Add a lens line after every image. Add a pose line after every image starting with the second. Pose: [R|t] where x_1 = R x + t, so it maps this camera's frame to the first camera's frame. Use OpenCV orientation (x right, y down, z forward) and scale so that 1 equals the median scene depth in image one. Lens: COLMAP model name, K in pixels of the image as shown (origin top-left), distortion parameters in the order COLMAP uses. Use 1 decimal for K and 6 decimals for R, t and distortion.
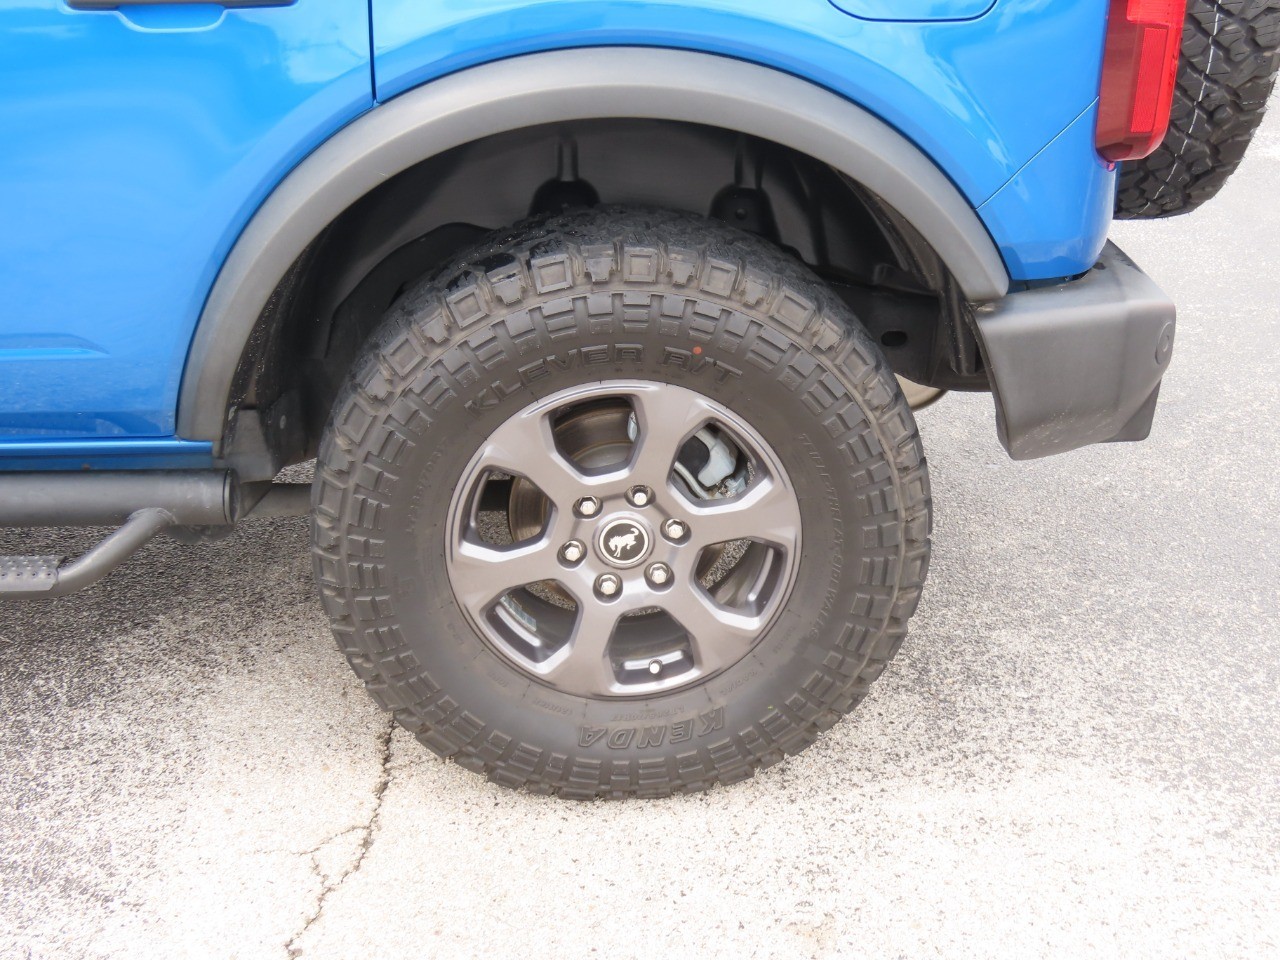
lens RADIAL K [[1623.3, 0, 640.0], [0, 1623.3, 480.0], [0, 0, 1]] dist [-0.016840, 0.004626]
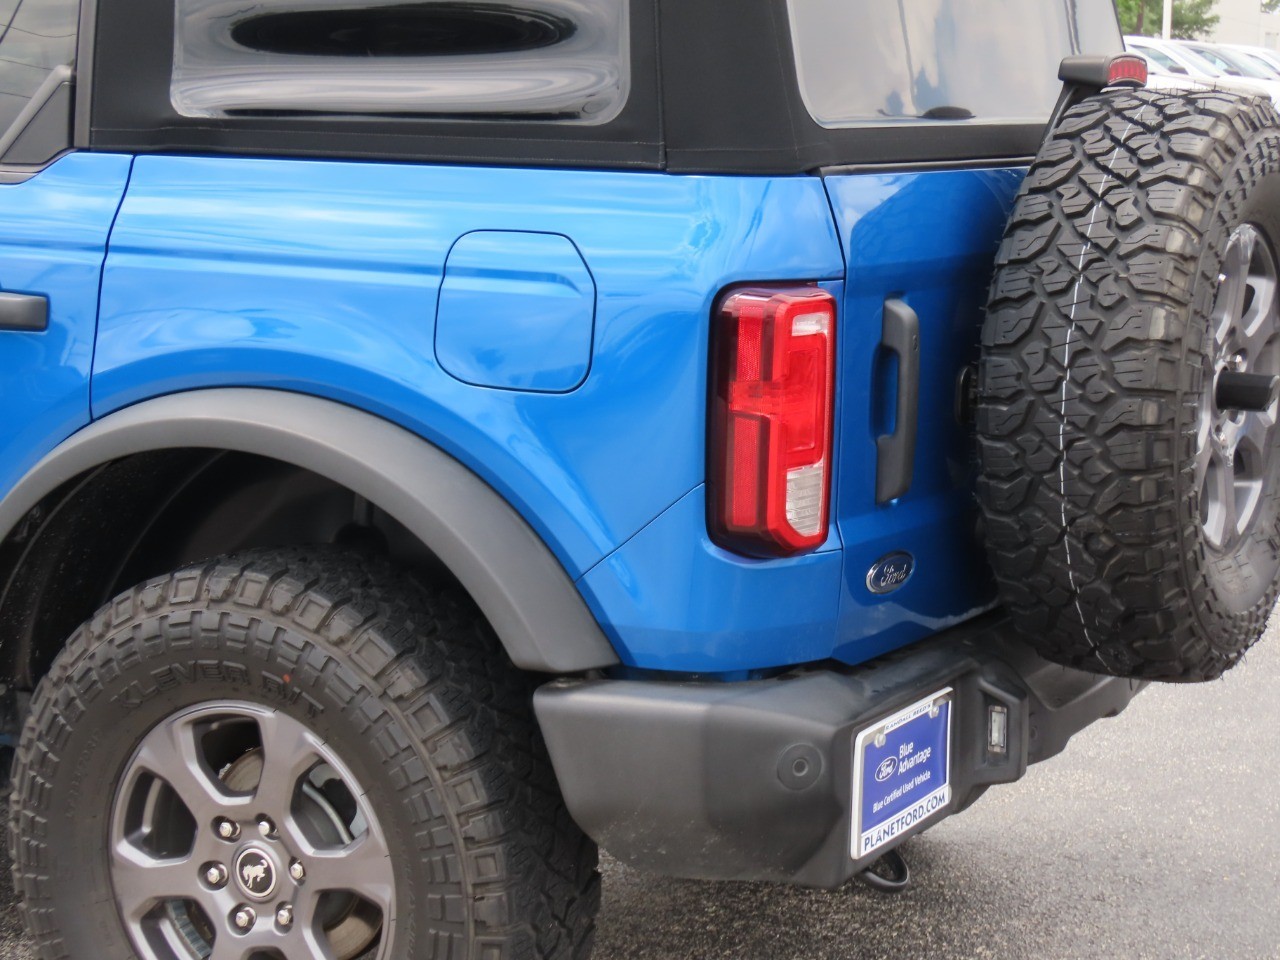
lens RADIAL K [[2547.8, 0, 640.0], [0, 2547.8, 480.0], [0, 0, 1]] dist [-0.000246, 0.142808]
pose [[0.852886, 0.100344, -0.512363, 1.000963], [-0.229061, 0.953782, -0.194504, 0.060522], [0.469165, 0.283252, 0.836452, -0.271904]]
